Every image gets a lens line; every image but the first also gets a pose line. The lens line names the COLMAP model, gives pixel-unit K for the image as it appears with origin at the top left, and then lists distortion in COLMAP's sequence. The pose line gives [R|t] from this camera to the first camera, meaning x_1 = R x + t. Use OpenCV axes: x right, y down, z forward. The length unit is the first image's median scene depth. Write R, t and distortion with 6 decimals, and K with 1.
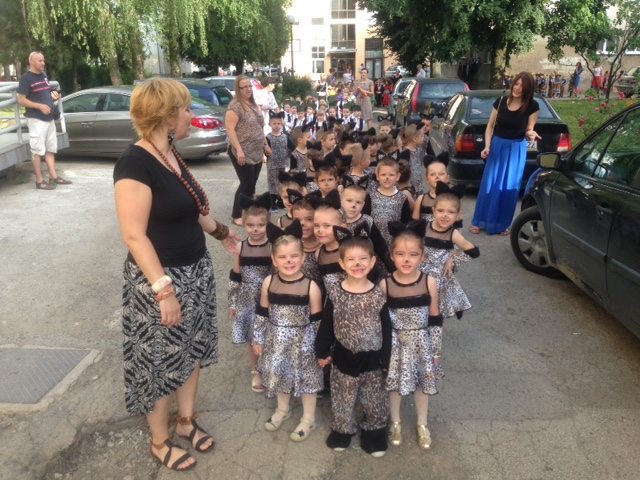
lens RADIAL K [[605.6, 0, 314.4], [0, 605.6, 237.4], [0, 0, 1]] dist [0.052440, 0.000000]
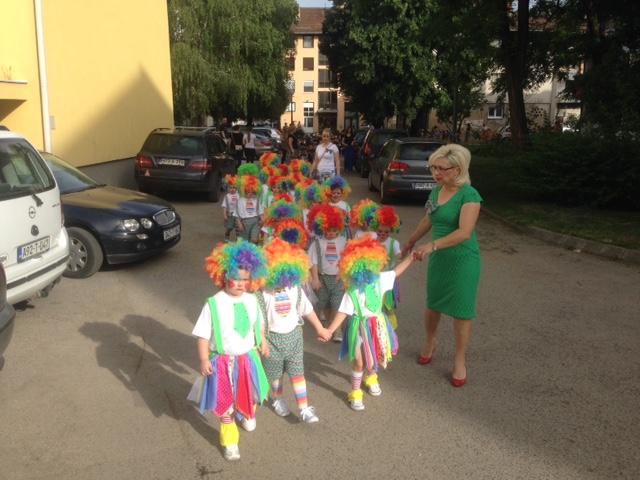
lens RADIAL K [[605.6, 0, 321.9], [0, 605.6, 236.6], [0, 0, 1]] dist [0.052440, 0.000000]
pose [[0.999438, 0.012182, 0.031221, -0.003108], [-0.009445, 0.996219, -0.086358, 0.079718], [-0.032155, 0.086015, 0.995775, -0.291416]]
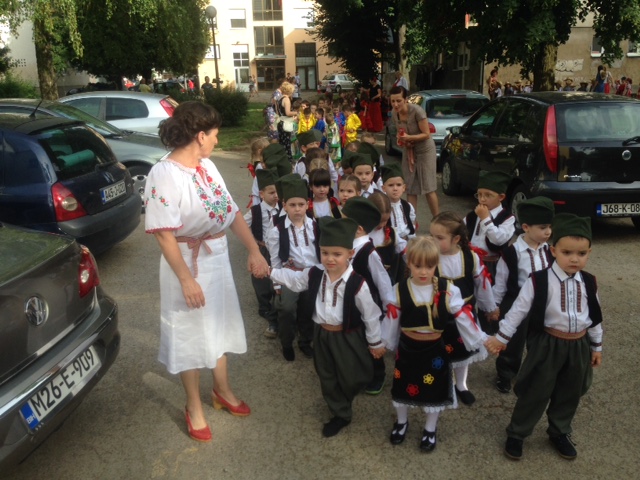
lens RADIAL K [[605.6, 0, 320.6], [0, 605.6, 244.8], [0, 0, 1]] dist [0.052440, 0.000000]
pose [[0.989468, -0.049363, 0.136072, -0.012758], [0.049872, 0.998756, -0.000335, -0.038454], [-0.135886, 0.007117, 0.990699, 0.139483]]
